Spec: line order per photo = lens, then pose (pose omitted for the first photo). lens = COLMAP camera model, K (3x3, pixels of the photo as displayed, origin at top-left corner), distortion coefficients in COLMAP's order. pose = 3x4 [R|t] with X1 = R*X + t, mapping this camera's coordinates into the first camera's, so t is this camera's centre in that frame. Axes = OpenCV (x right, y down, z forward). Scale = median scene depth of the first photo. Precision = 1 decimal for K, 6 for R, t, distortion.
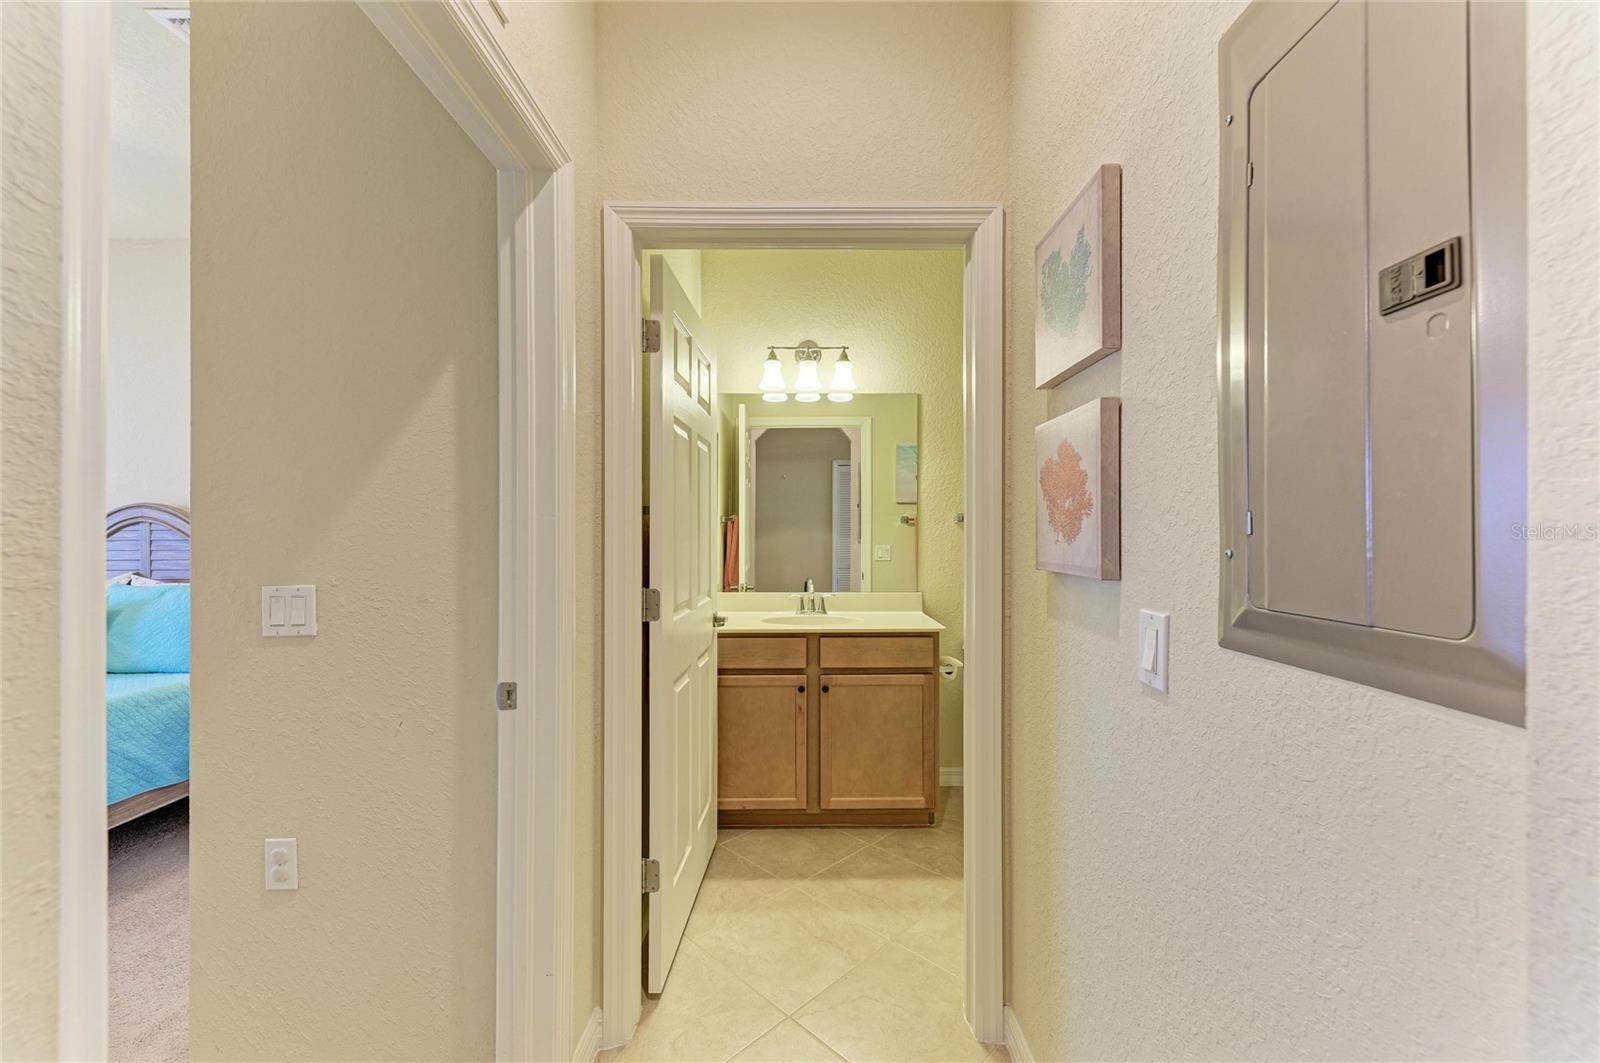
lens RADIAL K [[643.5, 0, 800.0], [0, 643.5, 531.5], [0, 0, 1]] dist [-0.000247, -0.000340]
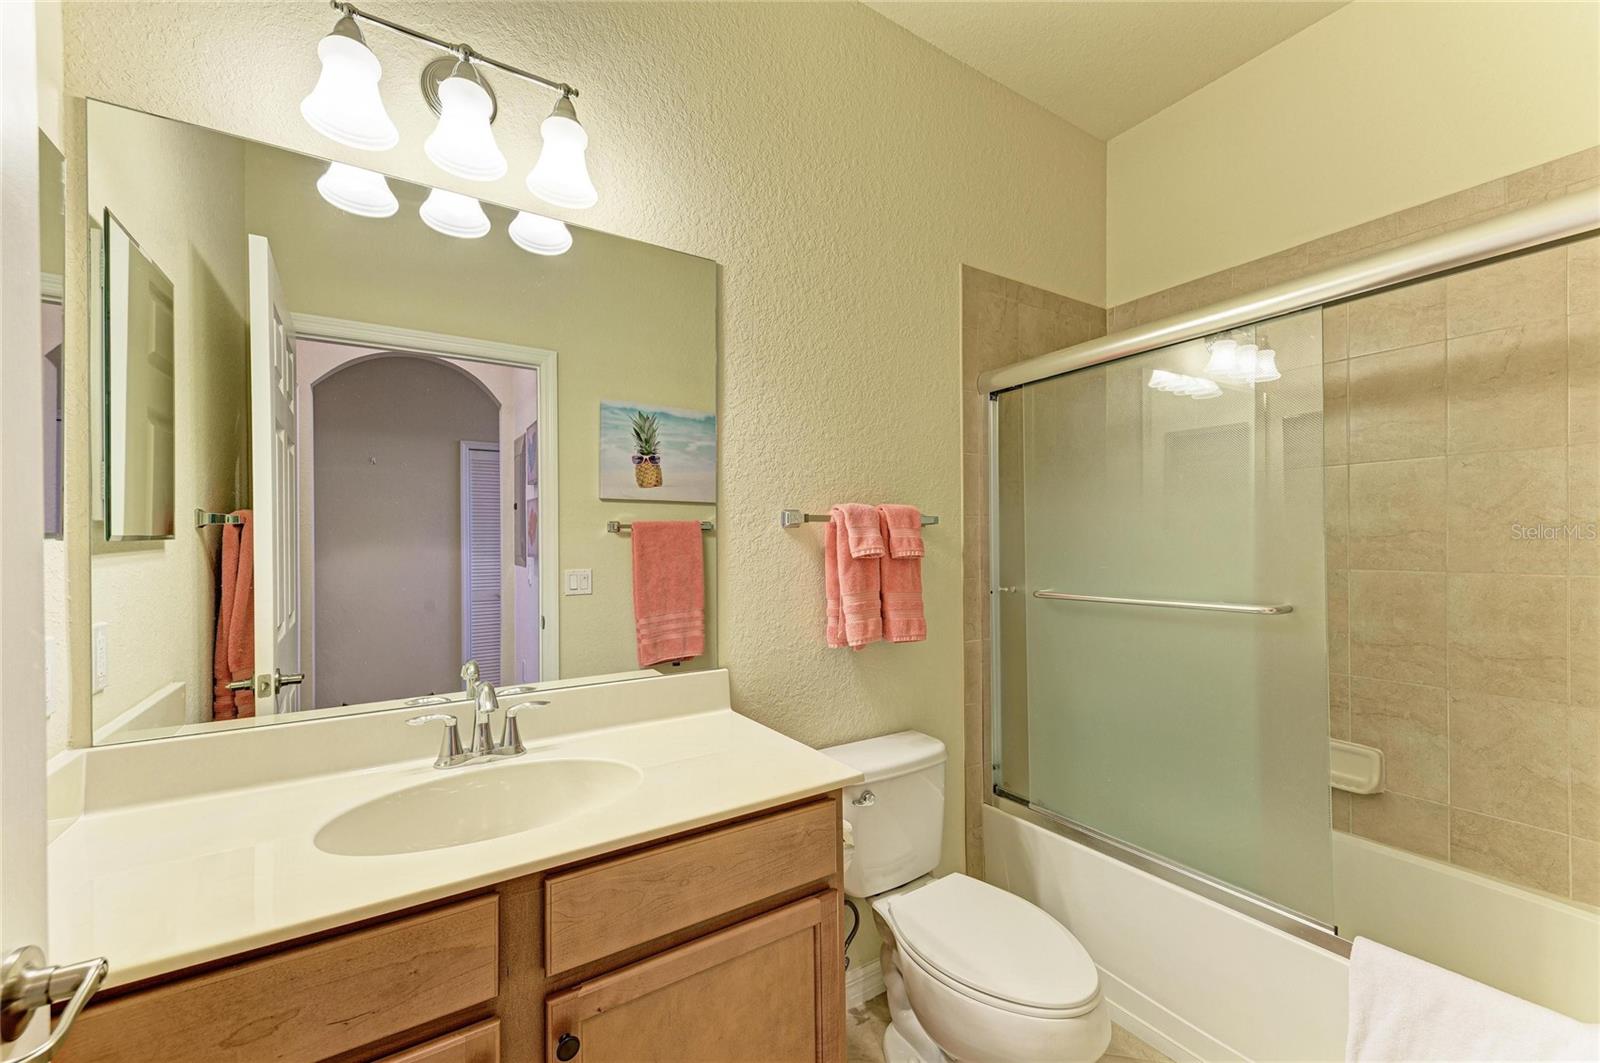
lens RADIAL K [[631.0, 0, 795.8], [0, 631.0, 551.1], [0, 0, 1]] dist [0.002320, 0.000004]
pose [[0.841107, -0.011443, 0.540748, -0.025623], [0.007796, 0.999929, 0.009033, 0.001338], [-0.540813, -0.003382, 0.841136, 0.555295]]
